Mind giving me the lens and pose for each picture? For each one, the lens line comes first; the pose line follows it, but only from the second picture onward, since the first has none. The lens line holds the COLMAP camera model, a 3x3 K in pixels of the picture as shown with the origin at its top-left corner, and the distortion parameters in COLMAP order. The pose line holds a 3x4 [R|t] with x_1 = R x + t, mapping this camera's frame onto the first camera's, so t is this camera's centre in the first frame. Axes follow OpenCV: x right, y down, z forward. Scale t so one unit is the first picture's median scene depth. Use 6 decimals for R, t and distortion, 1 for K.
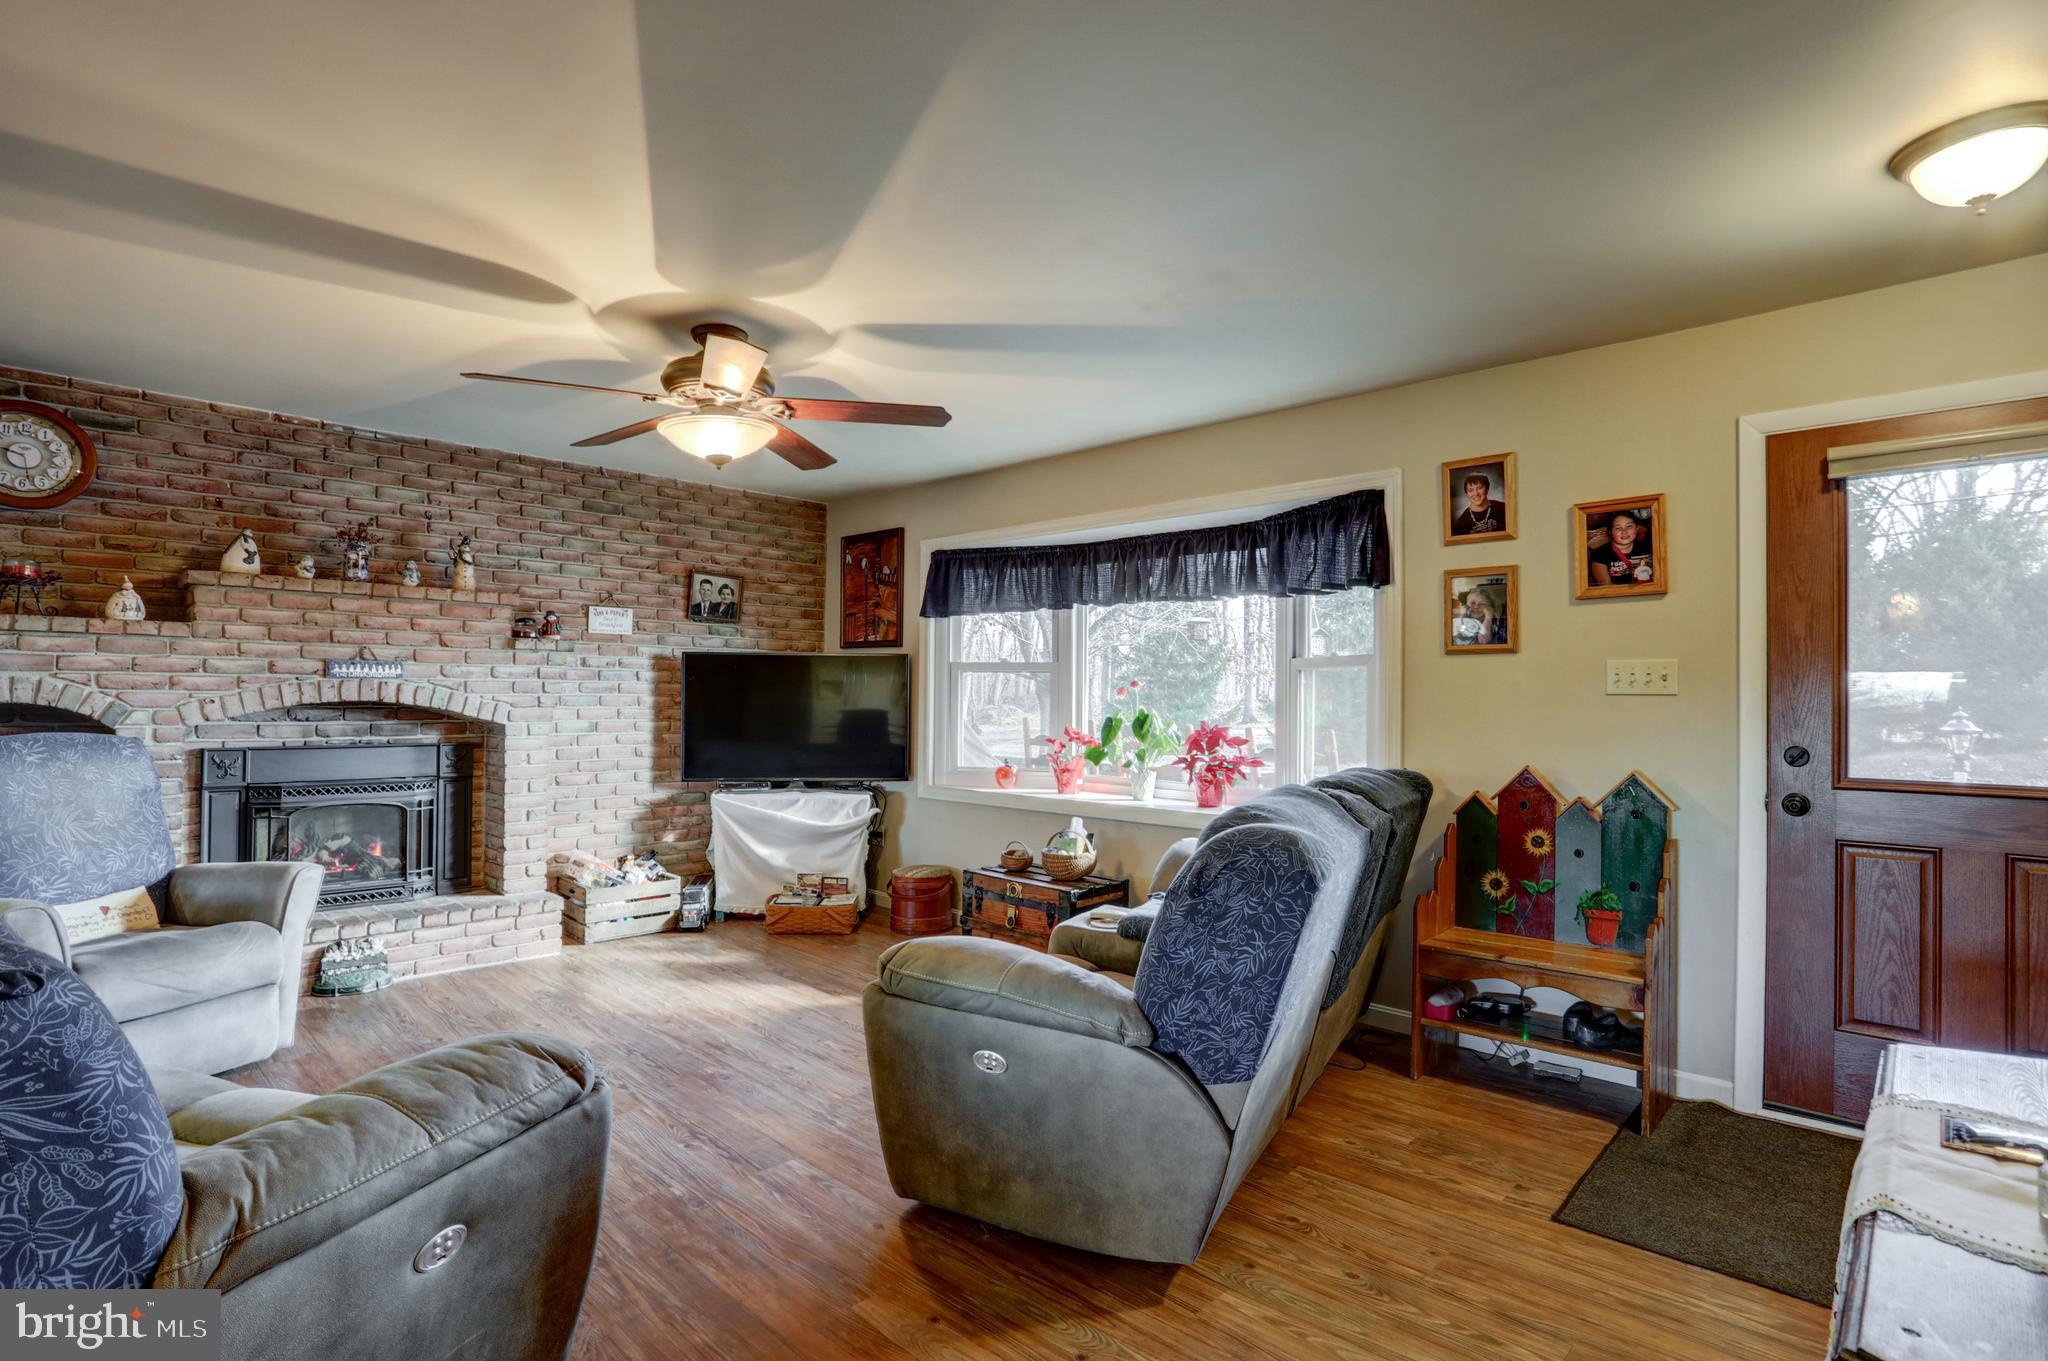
lens RADIAL K [[999.3, 0, 1020.7], [0, 999.3, 673.0], [0, 0, 1]] dist [-0.071166, 0.031222]
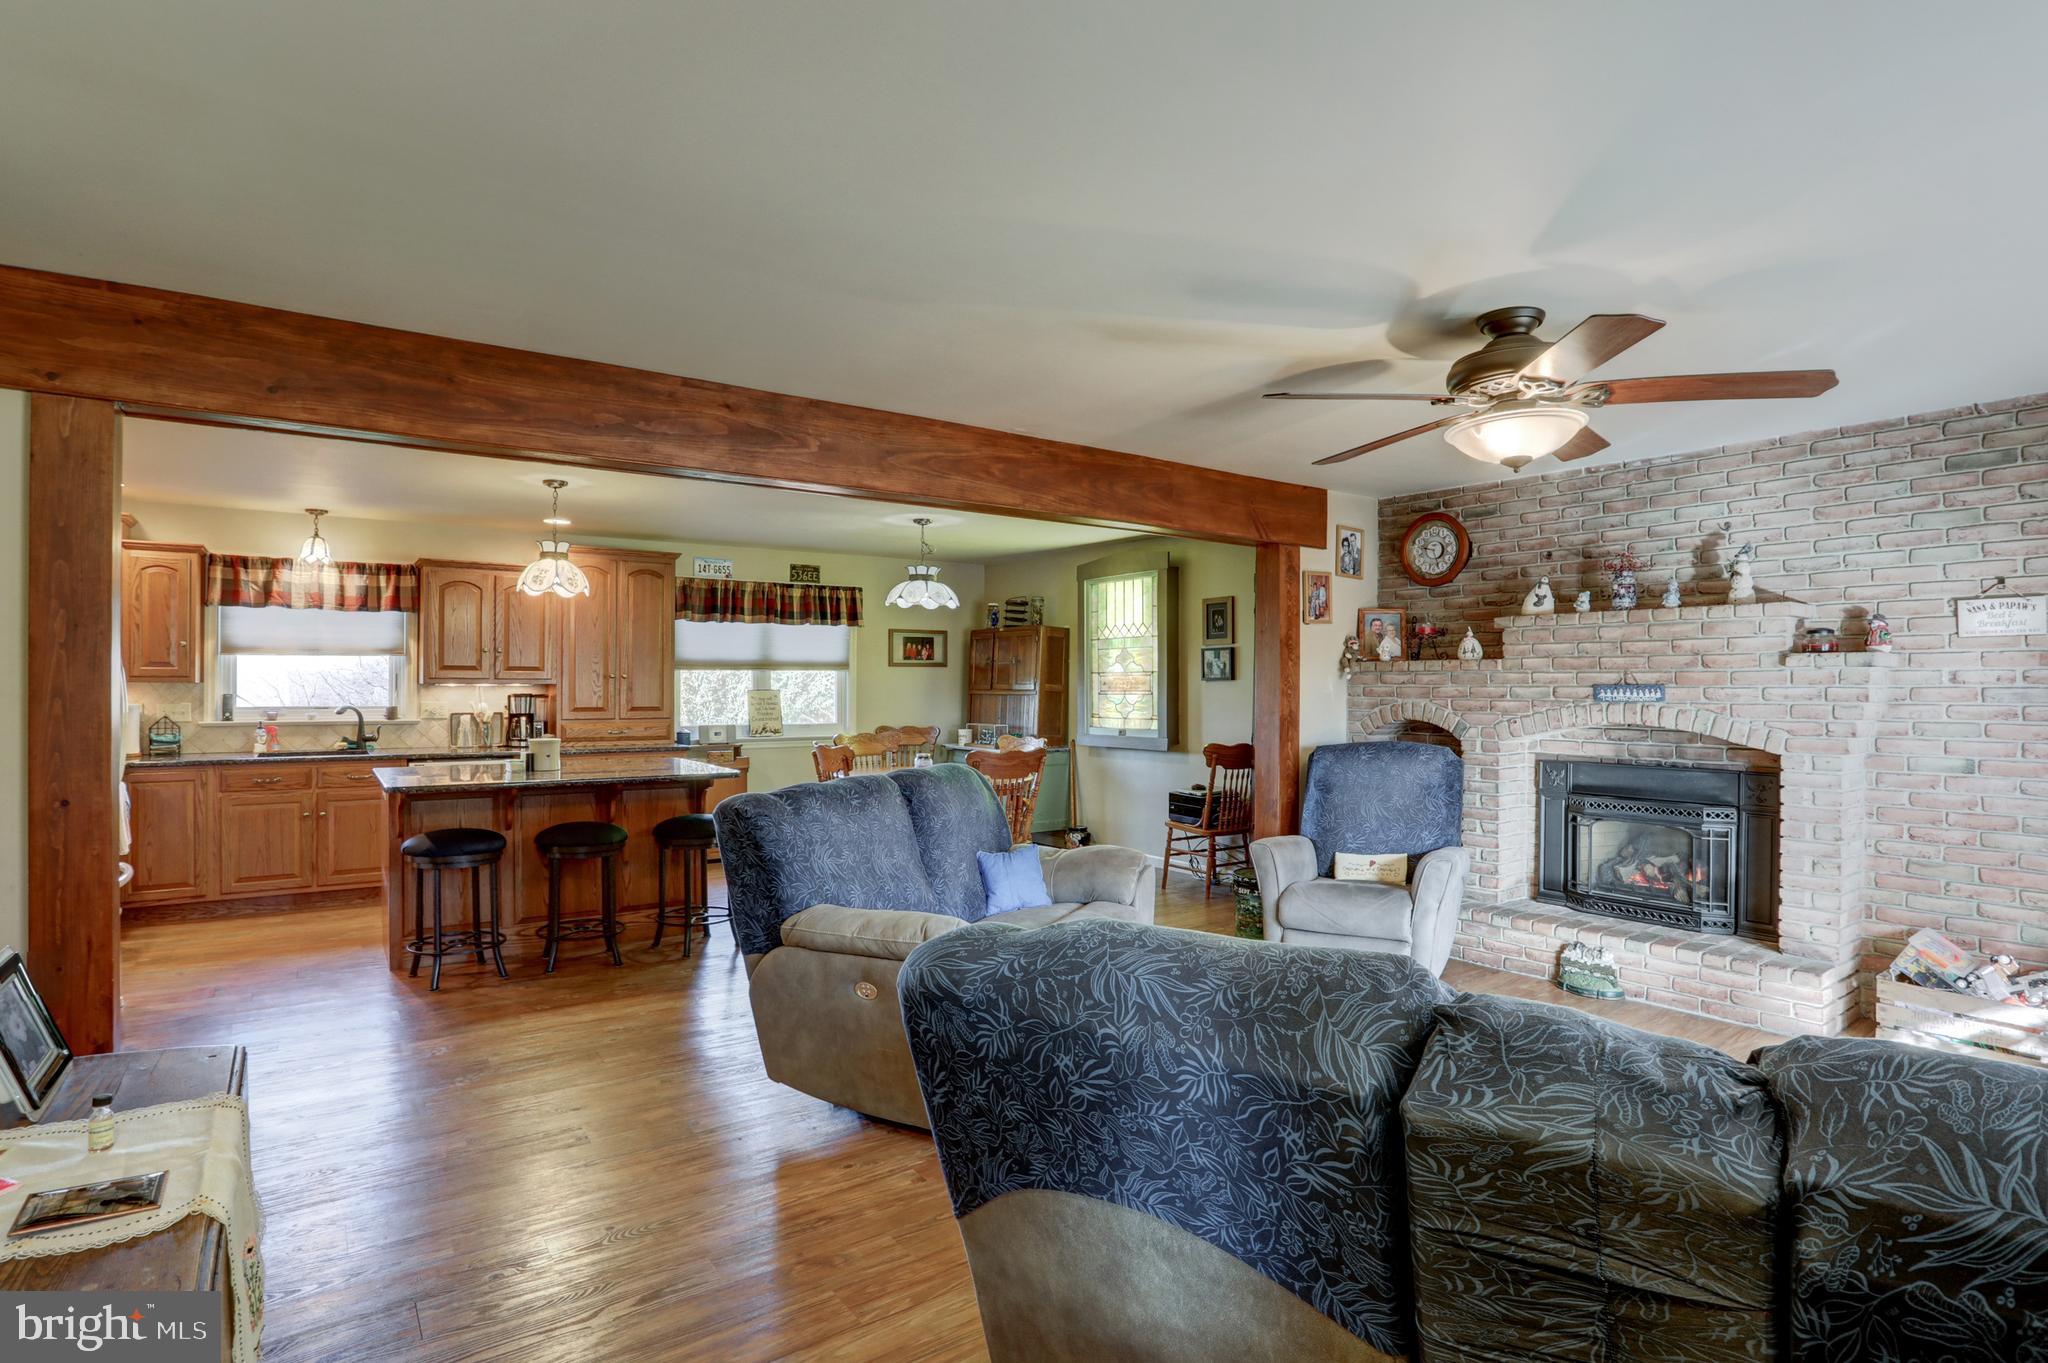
lens RADIAL K [[1036.5, 0, 1020.6], [0, 1036.5, 684.0], [0, 0, 1]] dist [-0.065874, 0.034044]
pose [[-0.180786, -0.011239, -0.983458, 0.619143], [0.019538, 0.999696, -0.015016, -0.012589], [0.983328, -0.021929, -0.180512, 0.673461]]
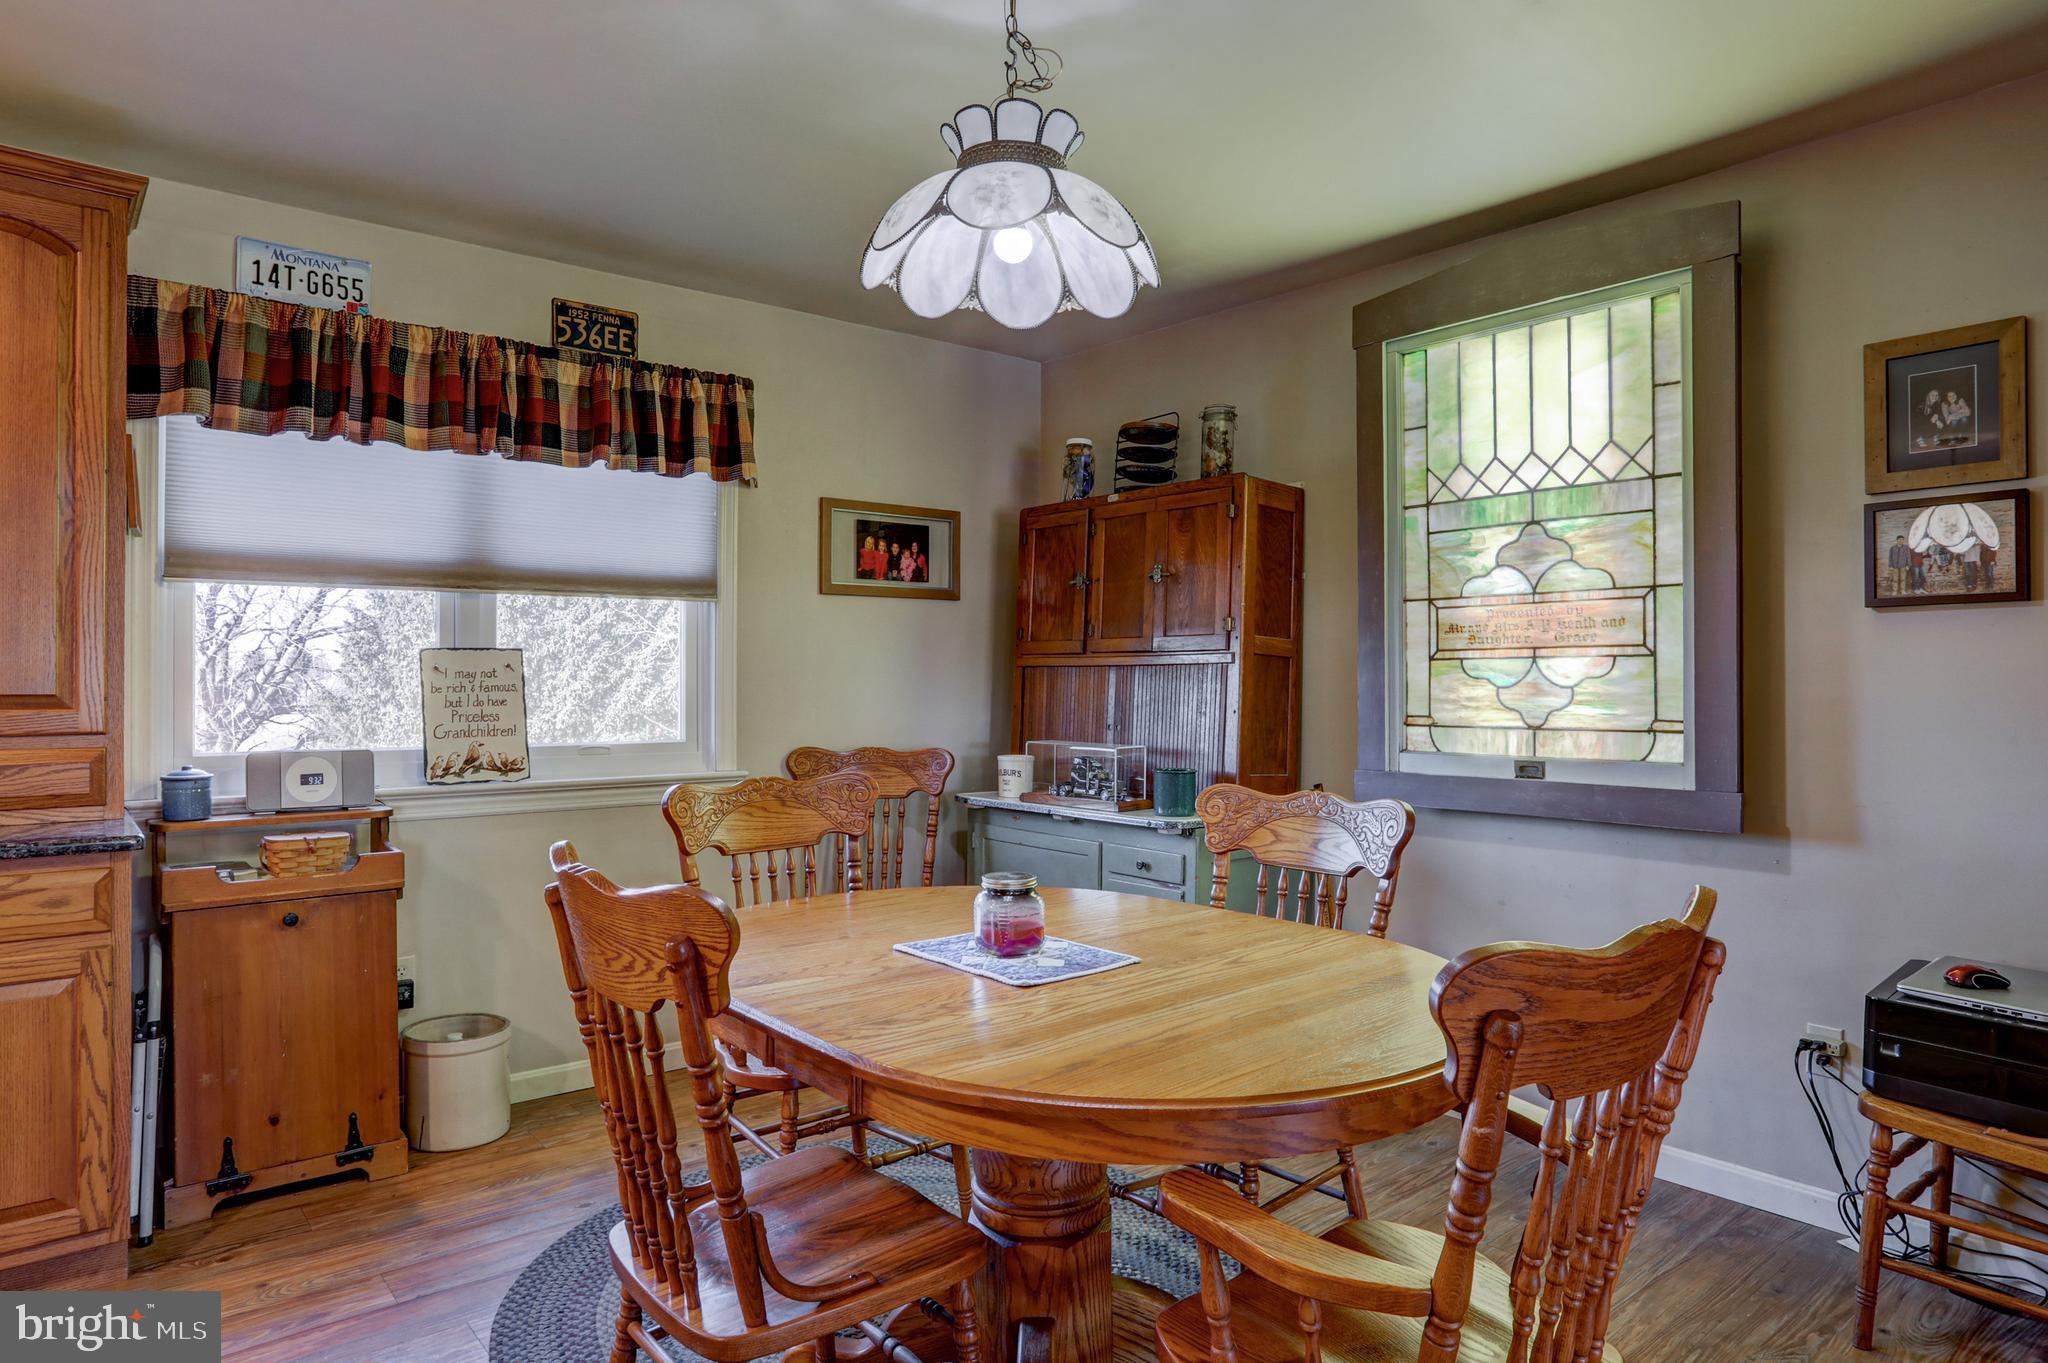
lens RADIAL K [[1235.7, 0, 1013.7], [0, 1235.7, 673.9], [0, 0, 1]] dist [-0.069935, 0.055104]
pose [[-0.109885, -0.013959, -0.993846, -0.676650], [0.020246, 0.999662, -0.016280, -0.001332], [0.993738, -0.021910, -0.109565, 0.206743]]
